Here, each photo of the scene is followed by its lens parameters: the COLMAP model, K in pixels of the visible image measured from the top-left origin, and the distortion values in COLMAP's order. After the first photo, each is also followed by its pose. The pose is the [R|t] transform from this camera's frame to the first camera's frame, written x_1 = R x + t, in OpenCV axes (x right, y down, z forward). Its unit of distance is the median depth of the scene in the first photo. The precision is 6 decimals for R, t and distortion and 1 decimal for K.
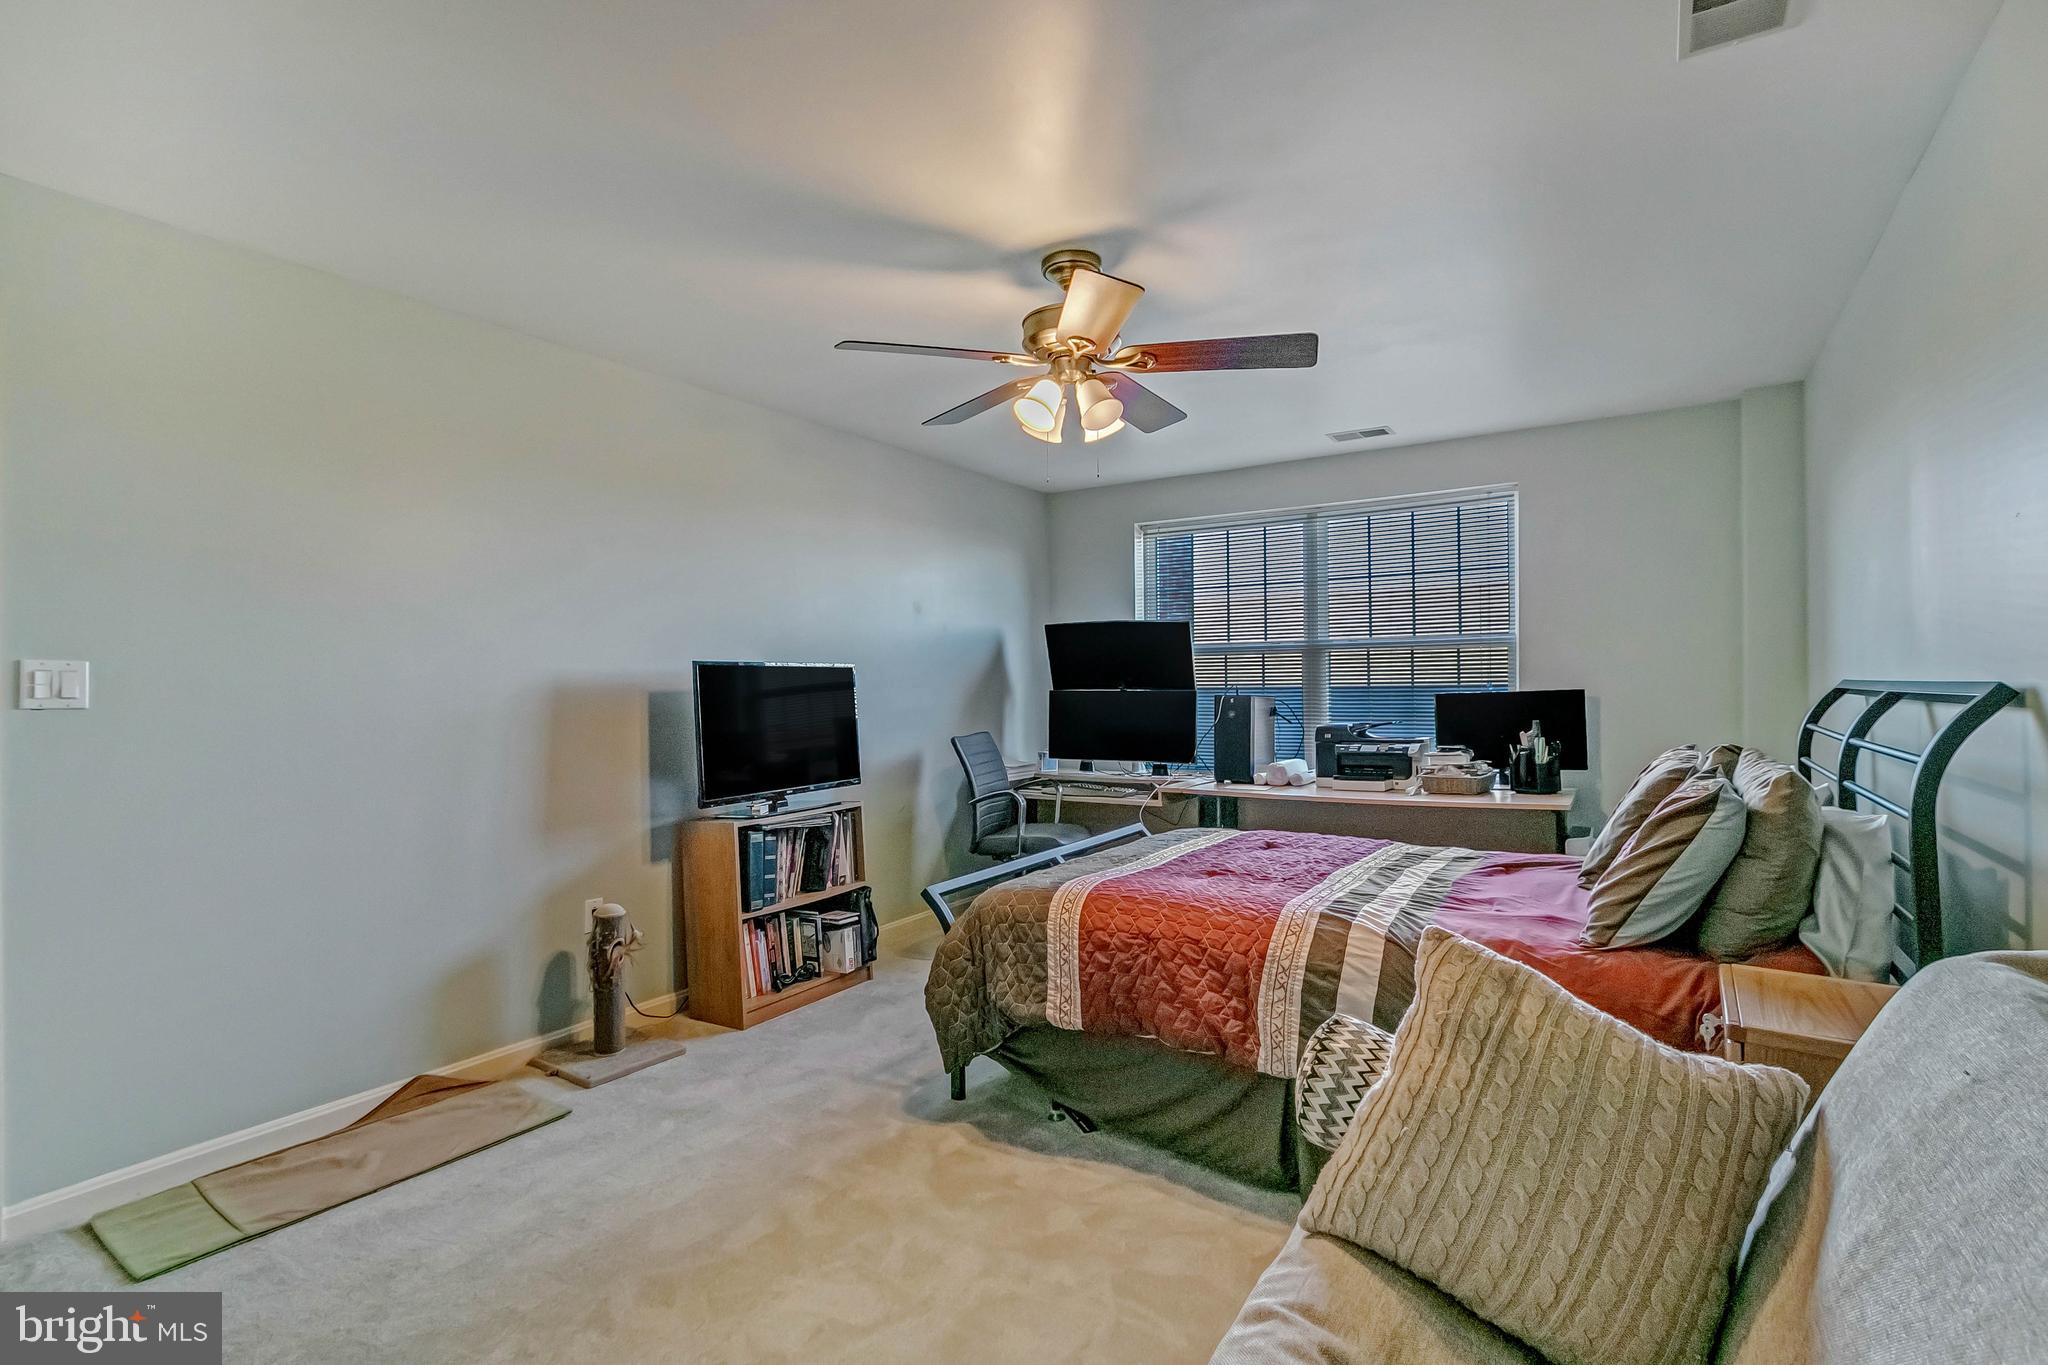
lens RADIAL K [[973.5, 0, 940.2], [0, 973.5, 679.4], [0, 0, 1]] dist [0.000858, 0.000261]
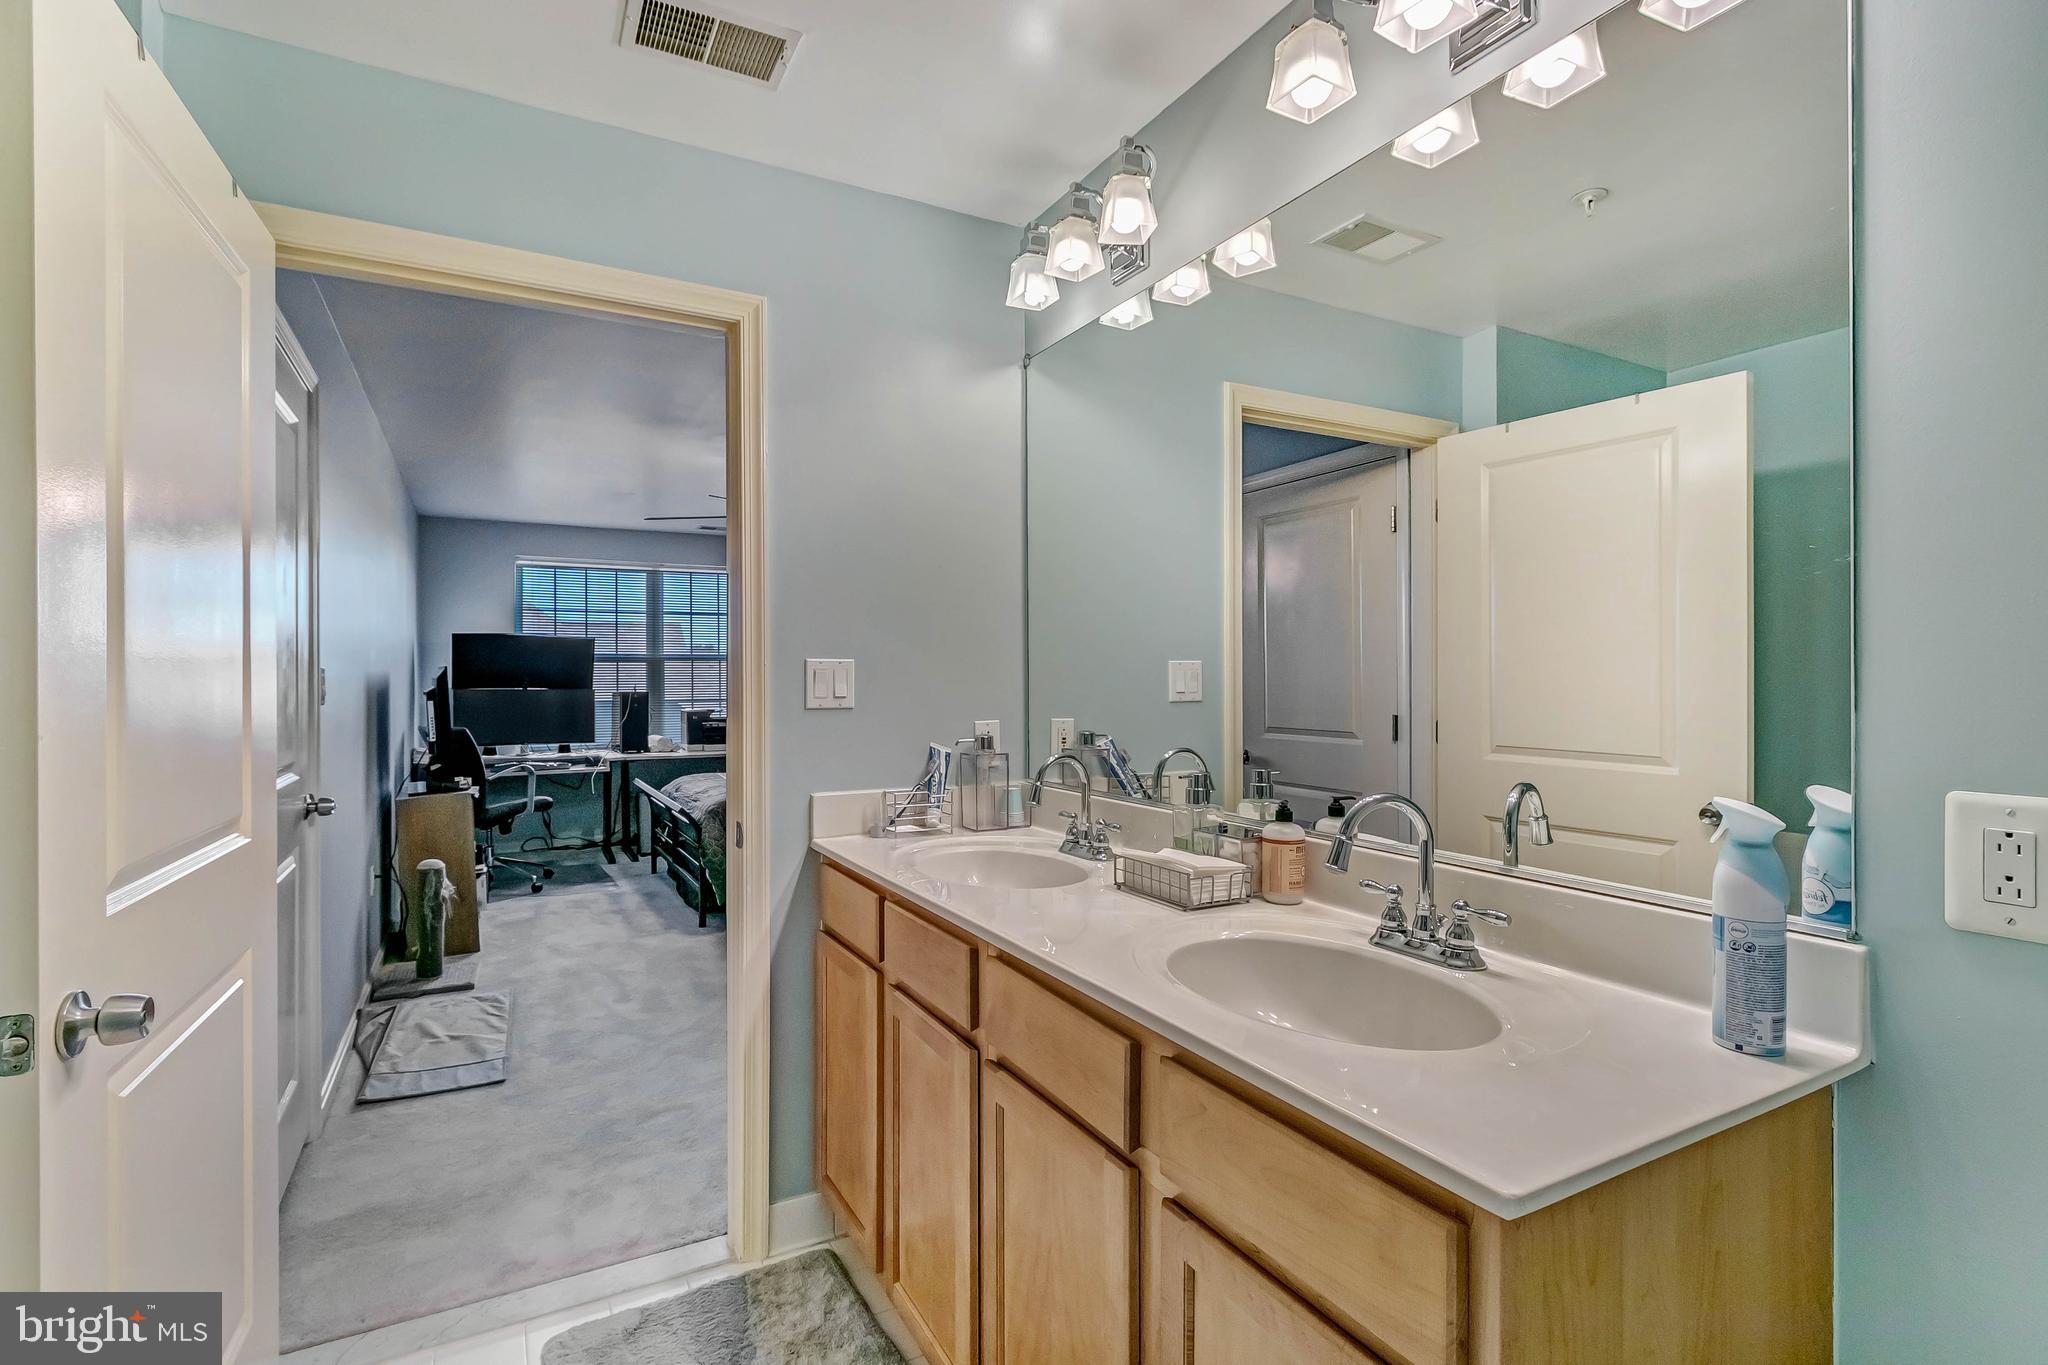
lens RADIAL K [[969.5, 0, 1022.2], [0, 969.5, 681.1], [0, 0, 1]] dist [0.004559, -0.000121]
pose [[0.451488, 0.005975, 0.892257, -0.838835], [-0.011814, 0.999930, -0.000718, -0.005792], [-0.892199, -0.010217, 0.451527, -0.185939]]
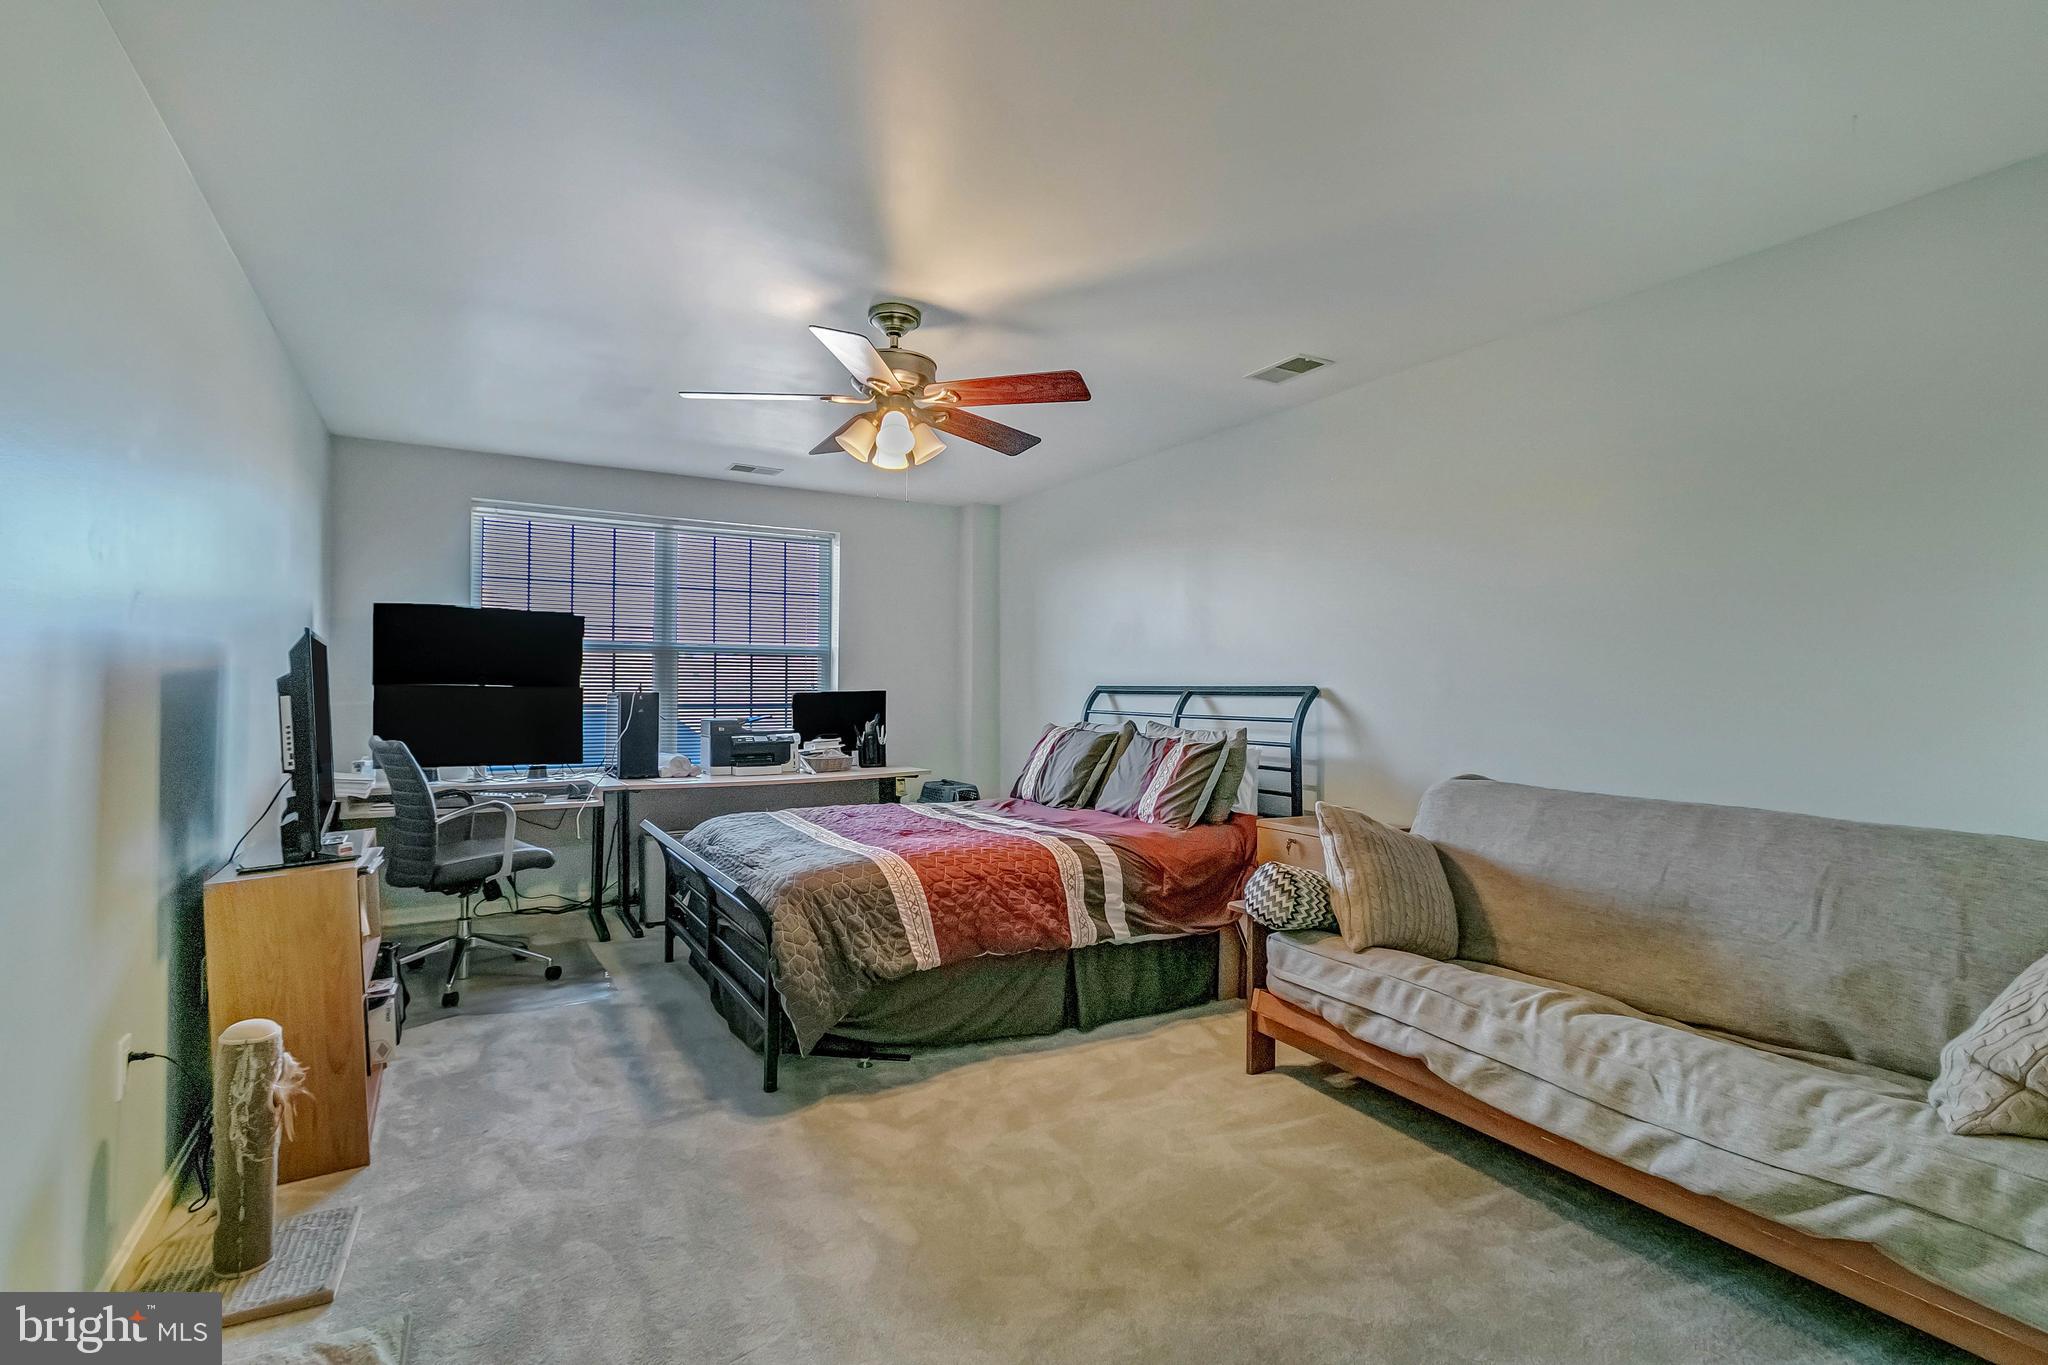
lens RADIAL K [[969.5, 0, 1028.8], [0, 969.5, 670.1], [0, 0, 1]] dist [0.004559, -0.000121]
pose [[0.429813, 0.031099, 0.902382, -0.516502], [-0.017532, 0.999506, -0.026096, 0.014394], [-0.902748, -0.004604, 0.430146, 0.223285]]
